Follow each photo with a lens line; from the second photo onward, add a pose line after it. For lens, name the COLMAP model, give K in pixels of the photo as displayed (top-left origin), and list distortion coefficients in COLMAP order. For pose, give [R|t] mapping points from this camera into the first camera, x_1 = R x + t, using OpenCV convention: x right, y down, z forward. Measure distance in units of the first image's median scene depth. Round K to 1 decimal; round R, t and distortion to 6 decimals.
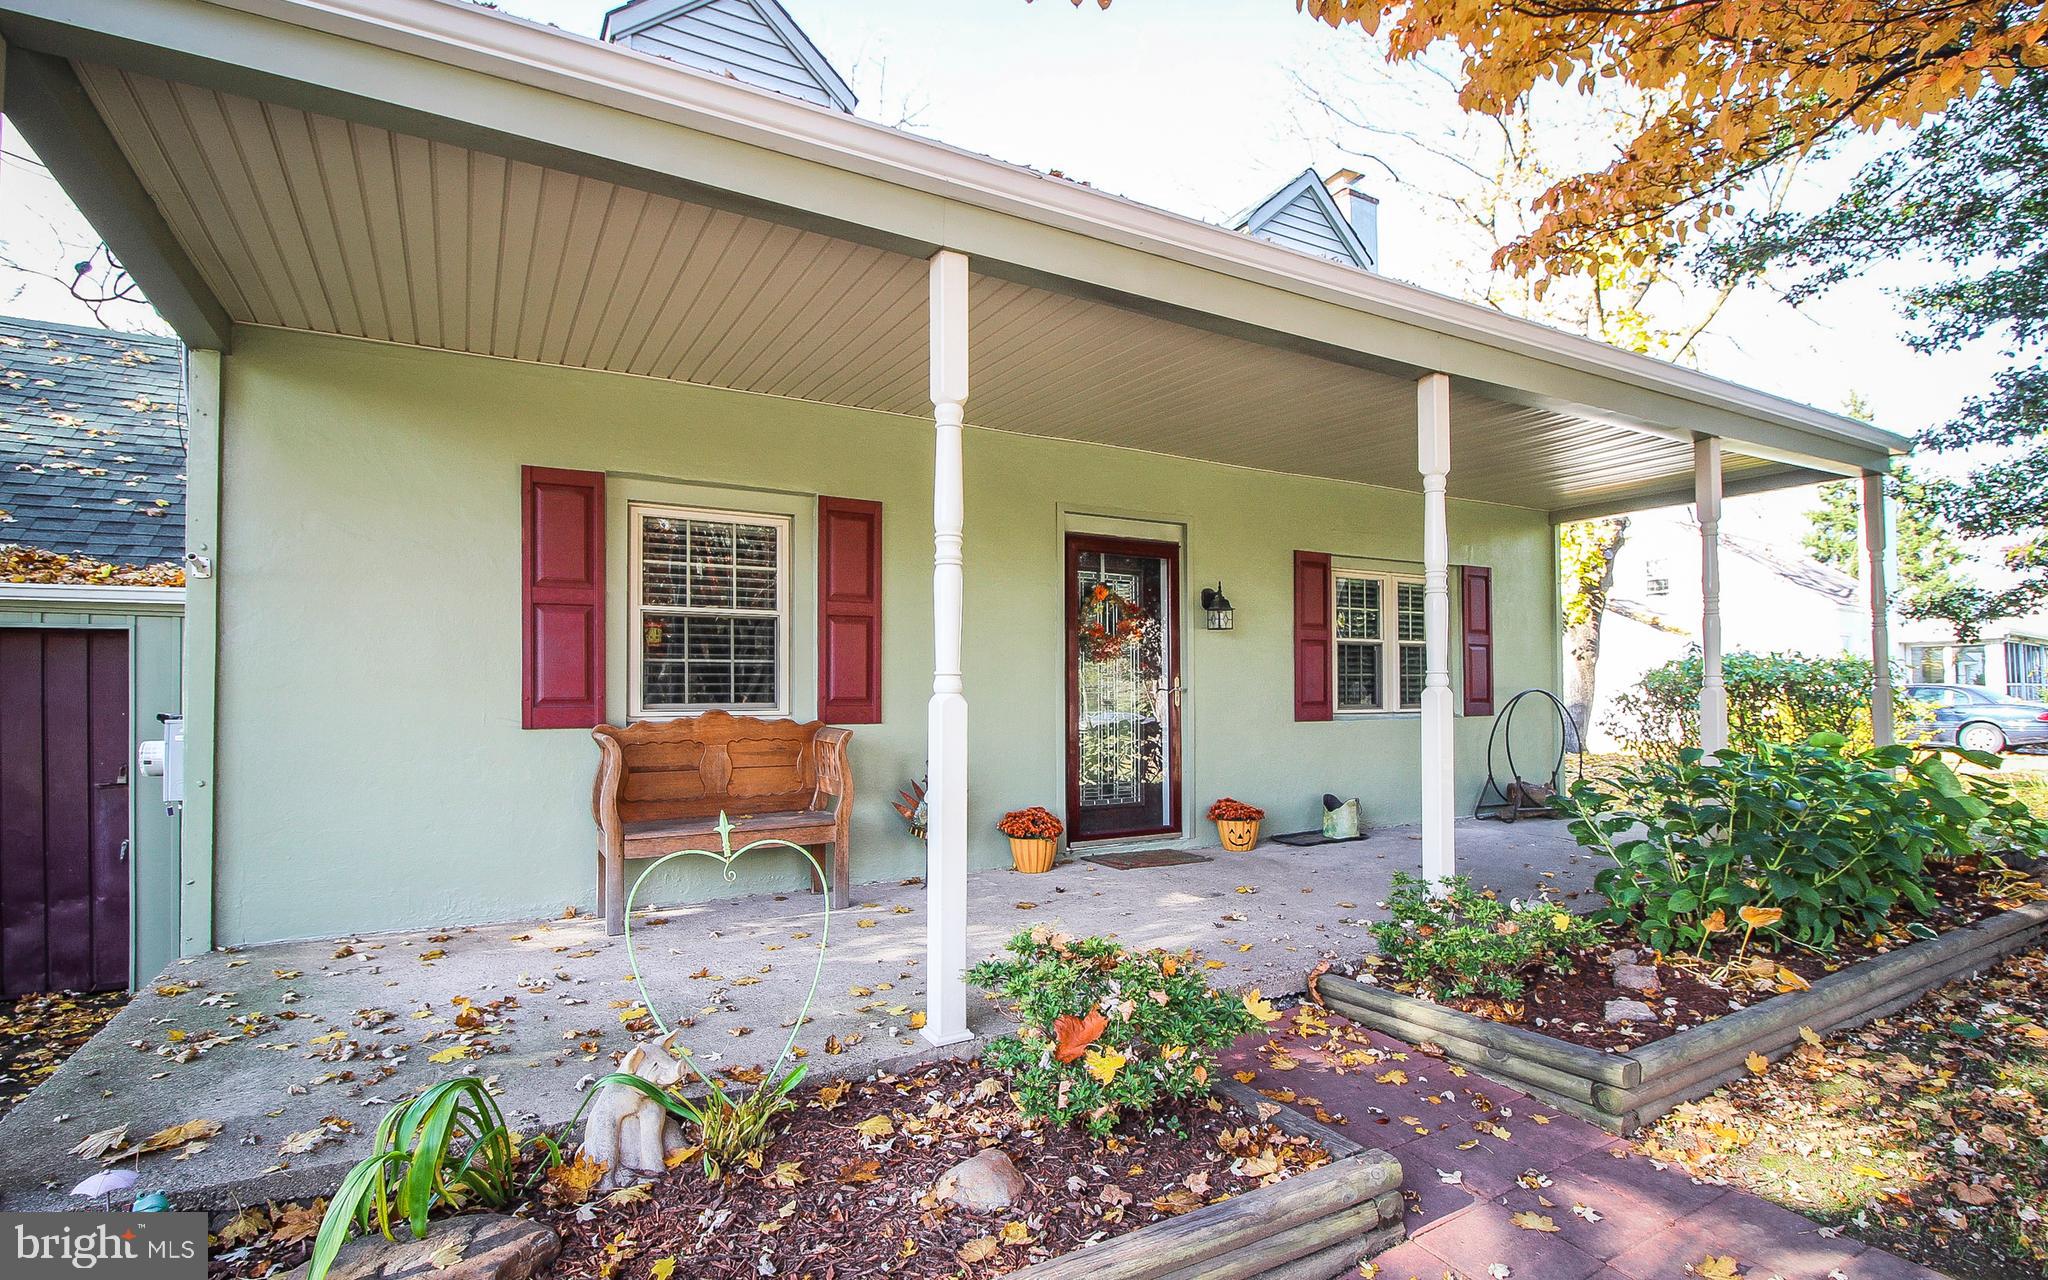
lens RADIAL K [[985.1, 0, 1033.2], [0, 985.1, 653.7], [0, 0, 1]] dist [-0.002879, -0.000191]
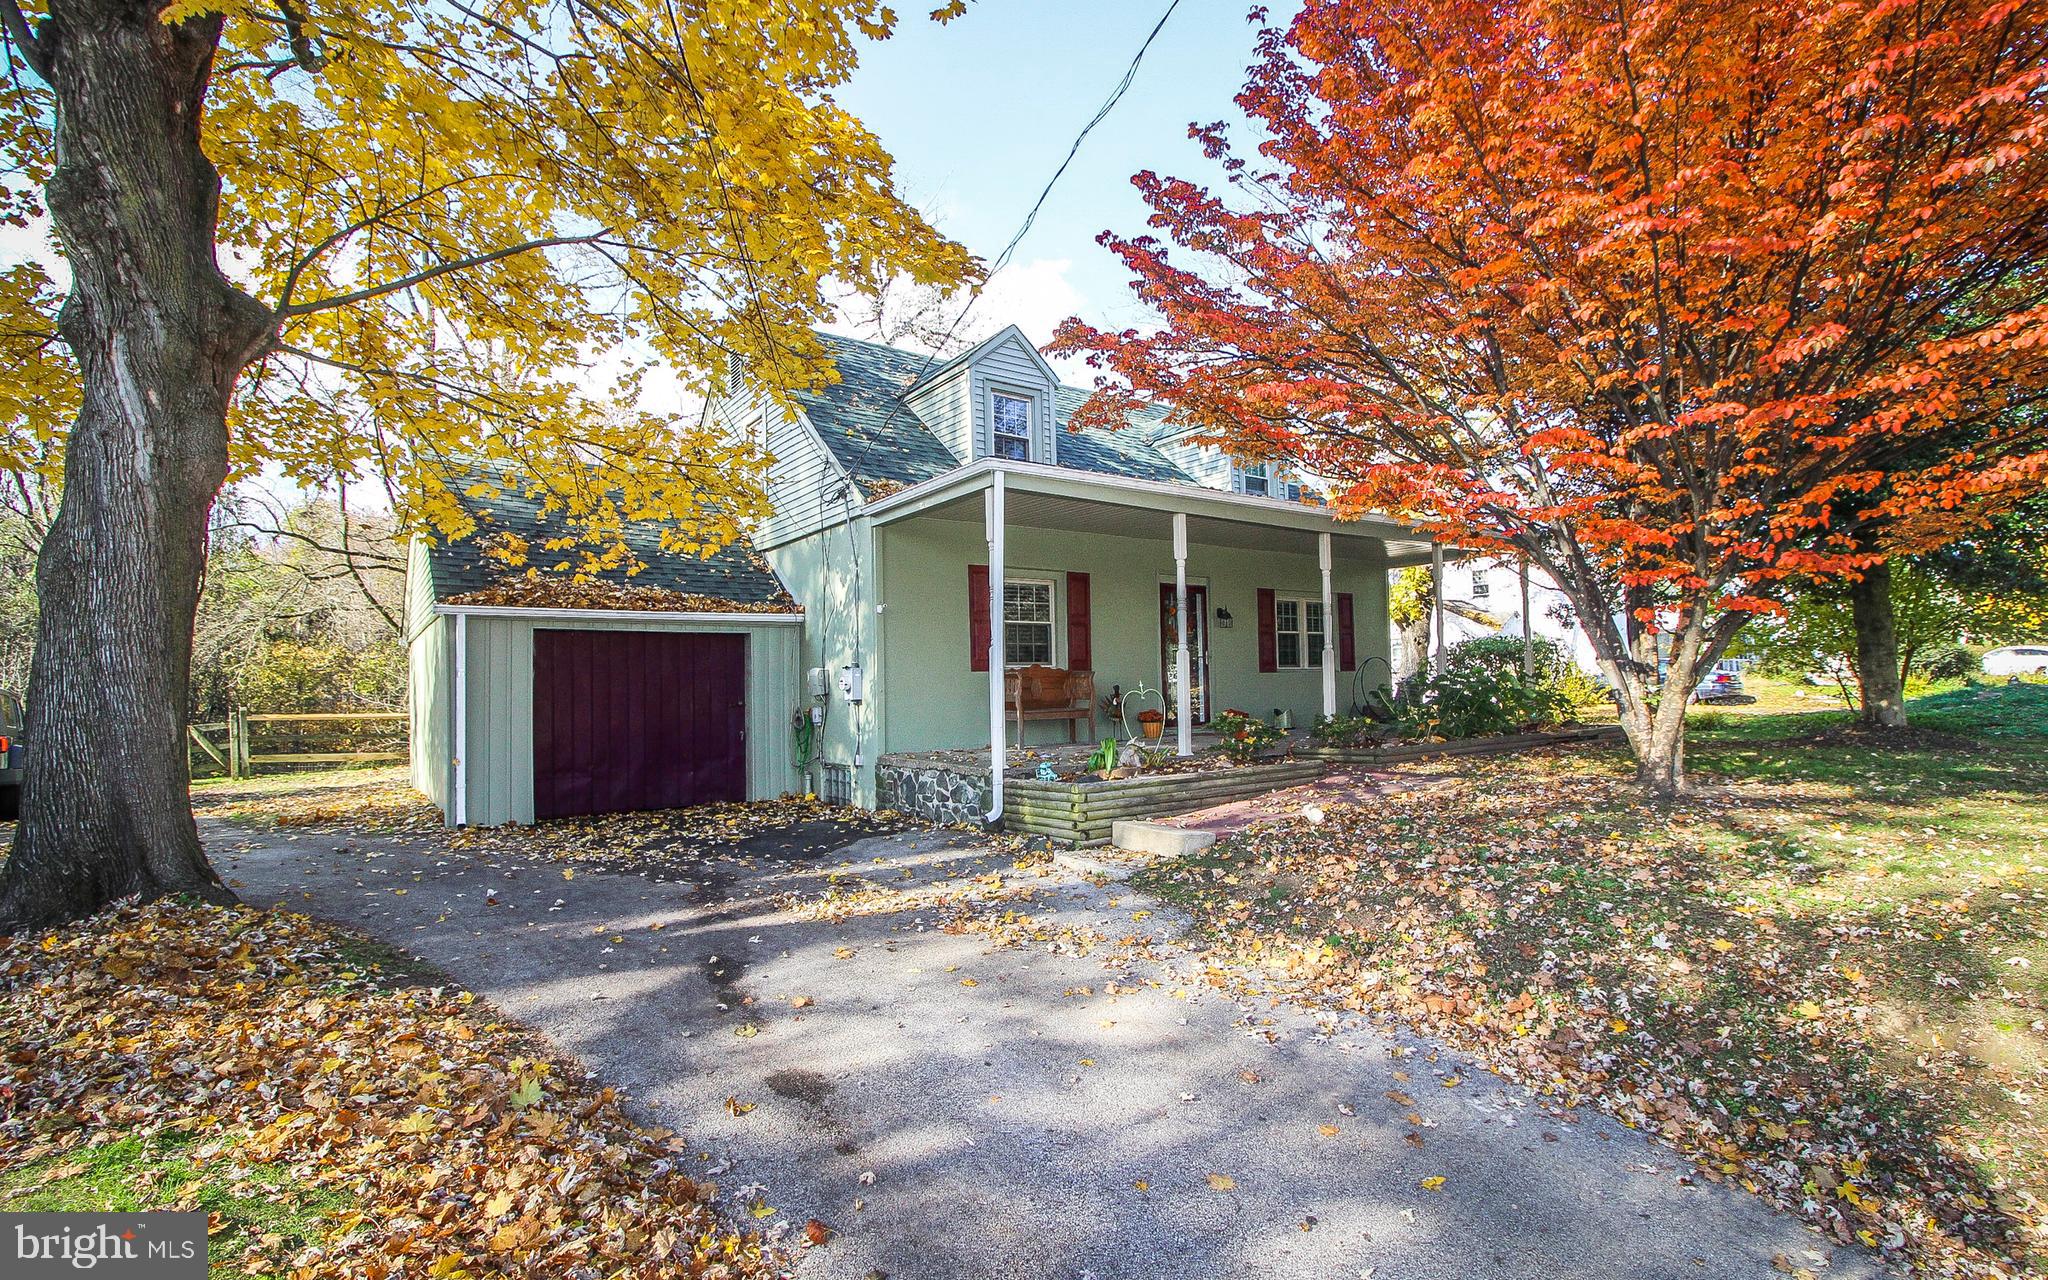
lens RADIAL K [[985.1, 0, 1017.3], [0, 985.1, 638.4], [0, 0, 1]] dist [-0.002879, -0.000191]
pose [[0.996288, -0.010655, 0.085421, -0.417596], [0.011561, 0.999882, -0.010115, 0.013694], [-0.085303, 0.011065, 0.996294, -1.009987]]
